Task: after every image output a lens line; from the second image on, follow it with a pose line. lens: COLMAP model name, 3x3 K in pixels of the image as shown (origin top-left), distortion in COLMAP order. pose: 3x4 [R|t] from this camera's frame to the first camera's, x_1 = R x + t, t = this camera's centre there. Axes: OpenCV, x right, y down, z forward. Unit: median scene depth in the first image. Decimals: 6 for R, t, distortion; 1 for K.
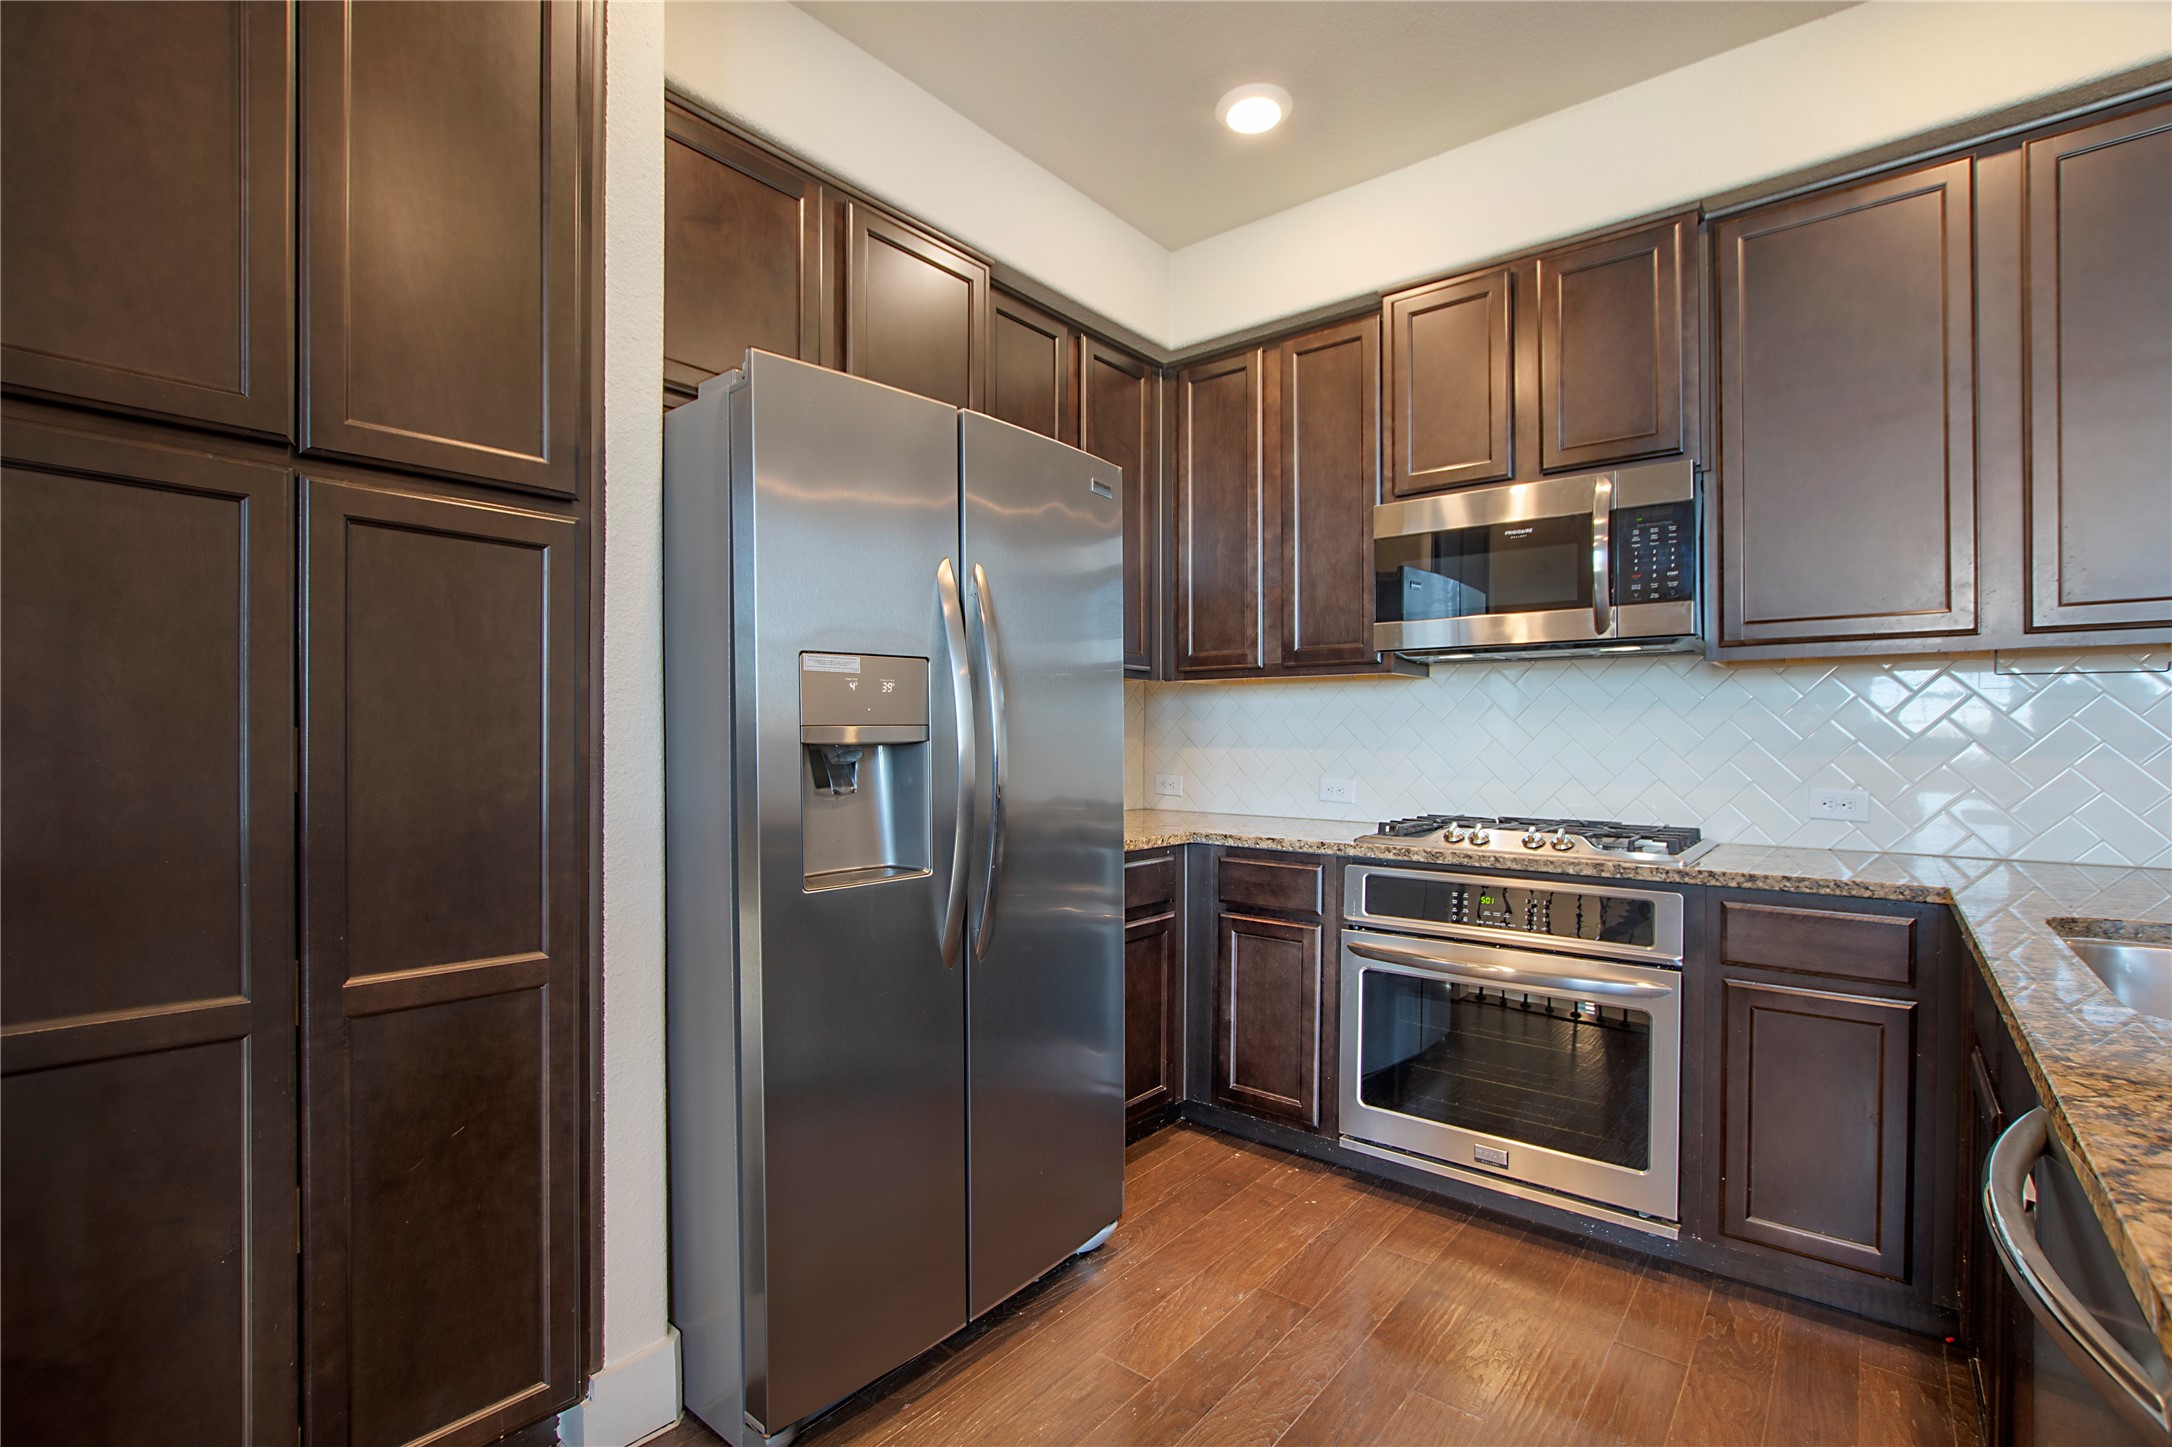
lens RADIAL K [[969.6, 0, 1082.9], [0, 969.6, 747.5], [0, 0, 1]] dist [-0.025152, 0.000589]
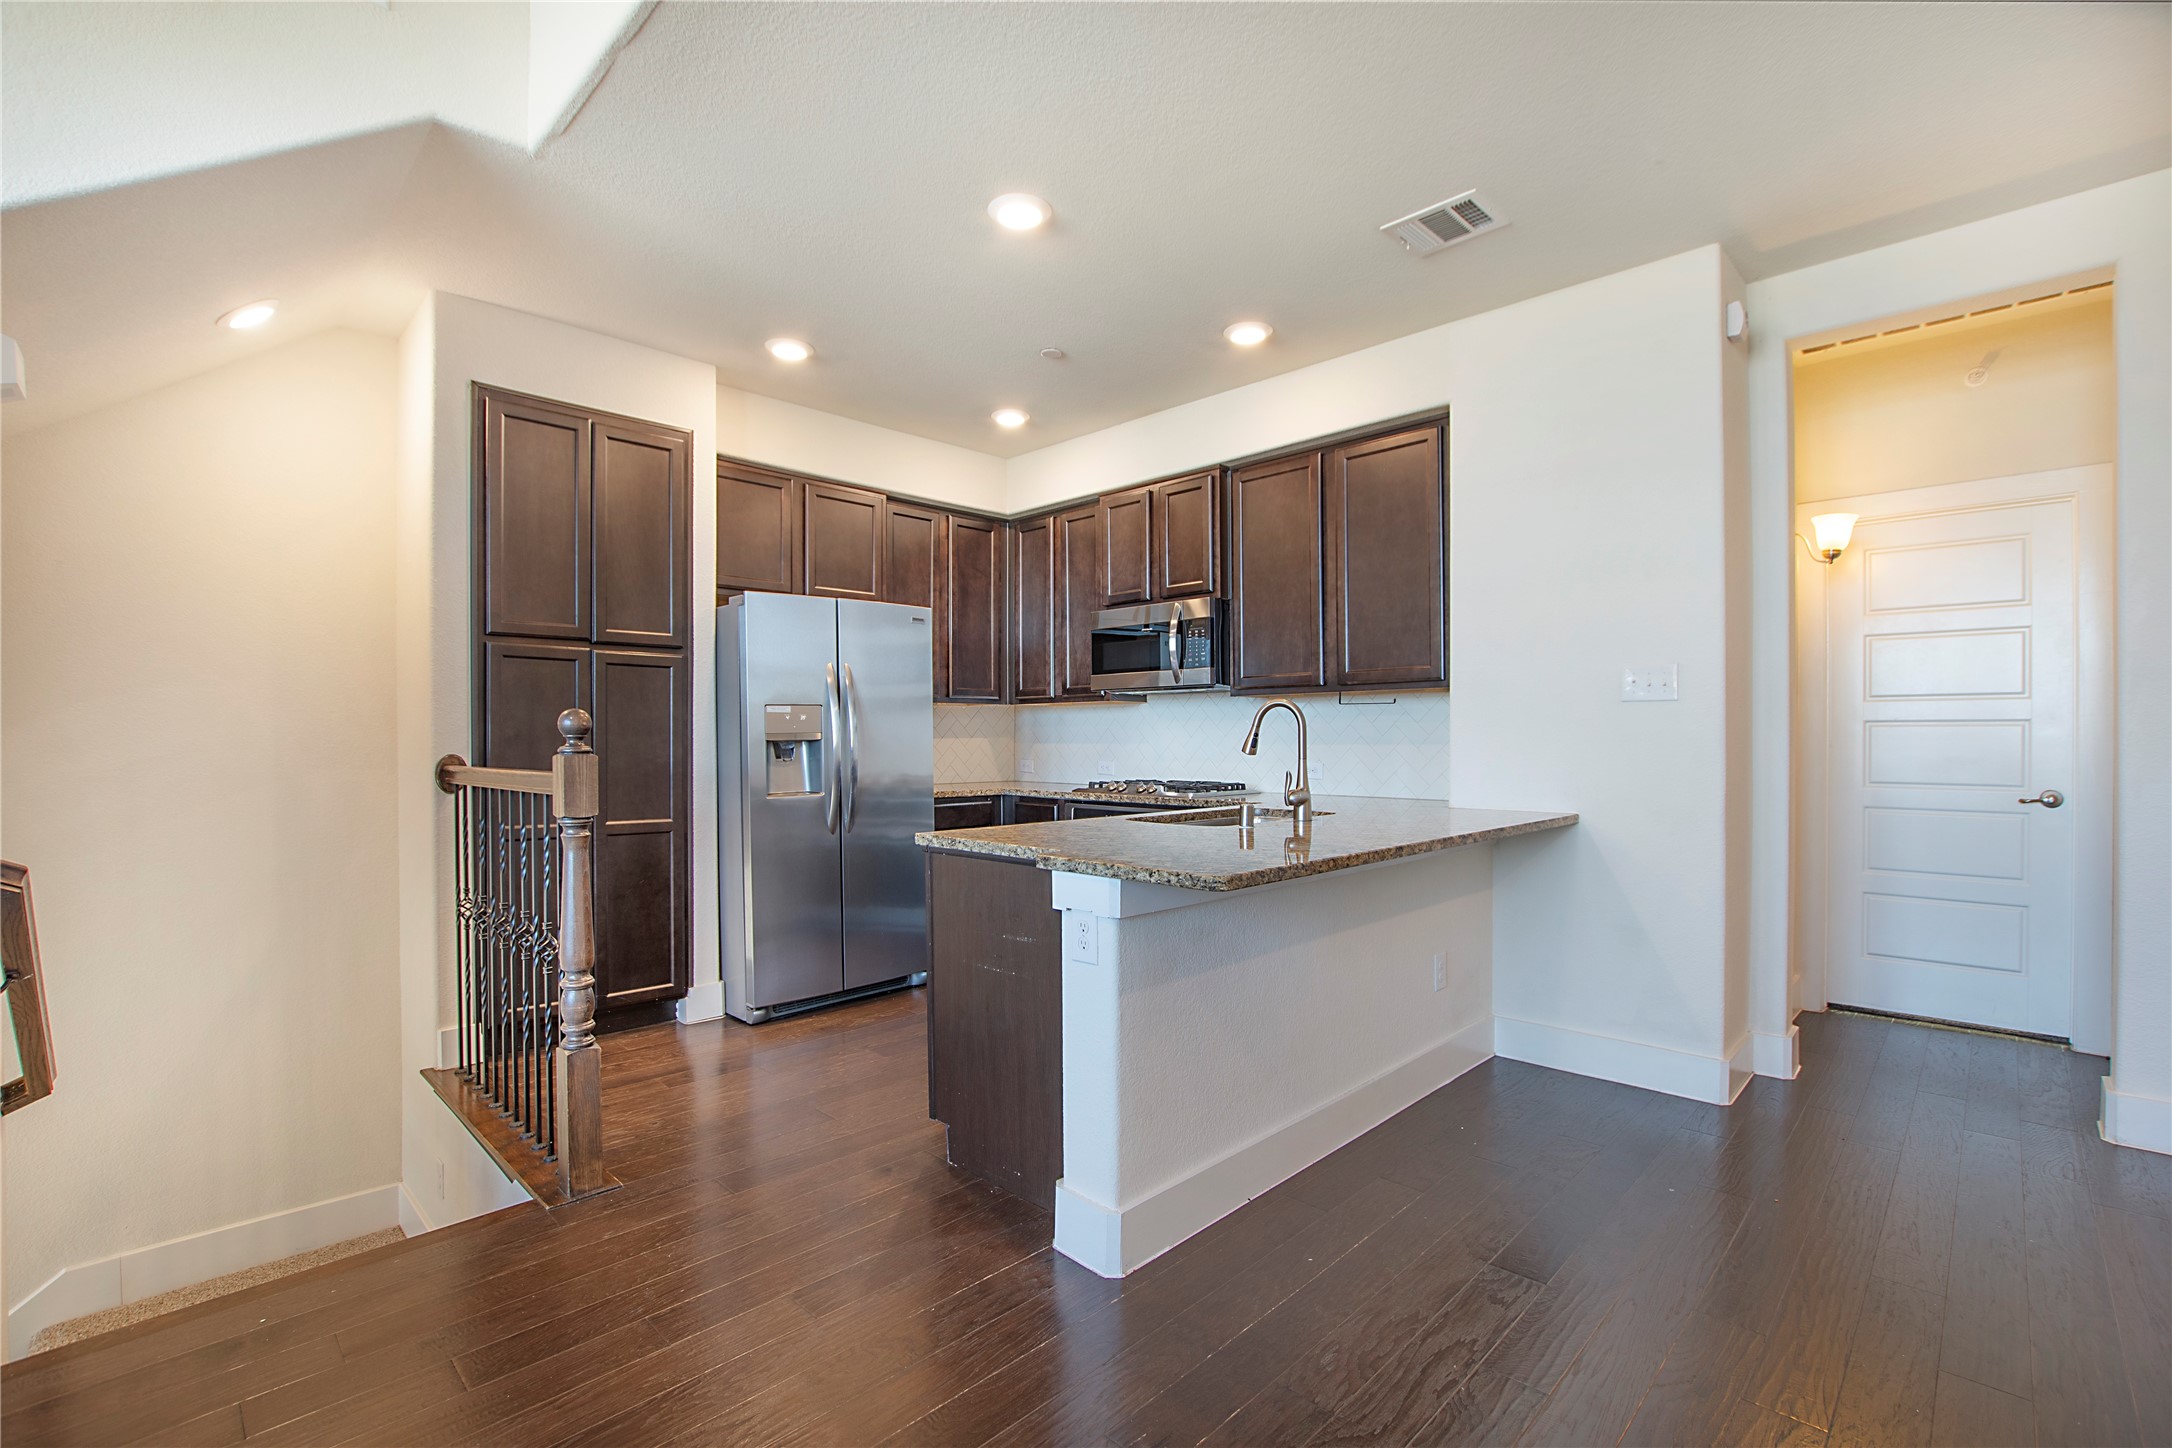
lens RADIAL K [[969.6, 0, 1082.9], [0, 969.6, 748.0], [0, 0, 1]] dist [-0.025152, 0.000589]
pose [[0.996522, -0.004621, -0.083206, 0.480220], [0.004599, 0.999989, -0.000455, 0.013646], [0.083207, 0.000071, 0.996532, -0.944623]]
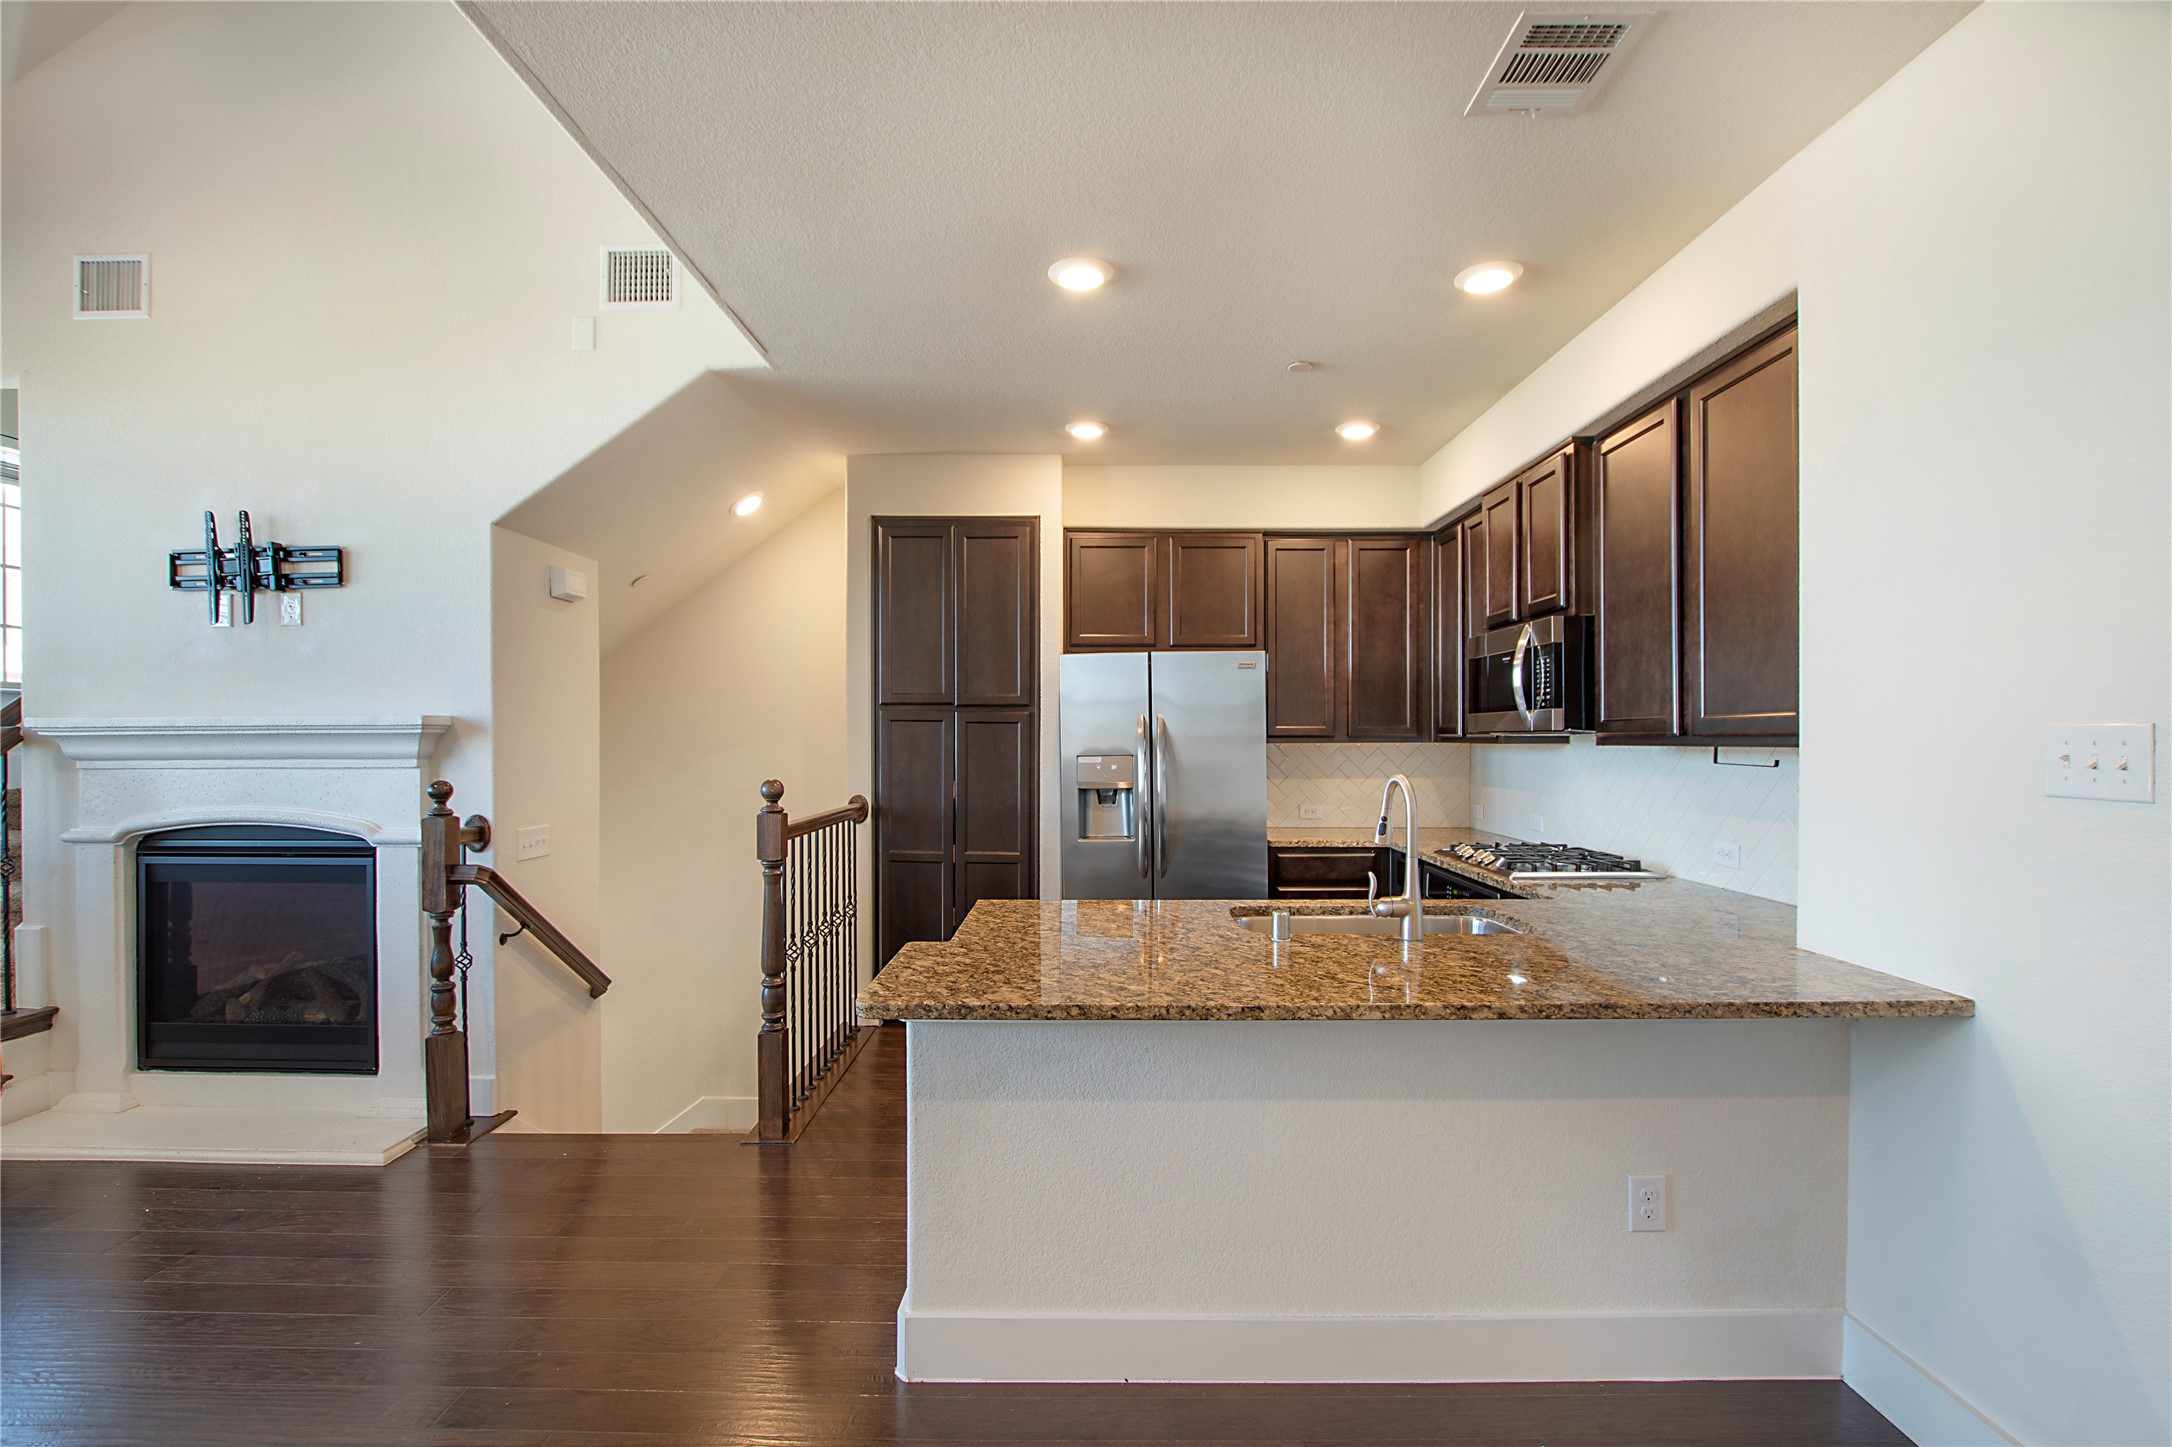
lens RADIAL K [[969.6, 0, 1082.9], [0, 969.6, 747.5], [0, 0, 1]] dist [-0.025152, 0.000589]
pose [[0.634123, 0.004356, -0.773220, 1.202767], [-0.005376, 0.999985, 0.001224, -0.079608], [0.773213, 0.003380, 0.634137, -0.501512]]
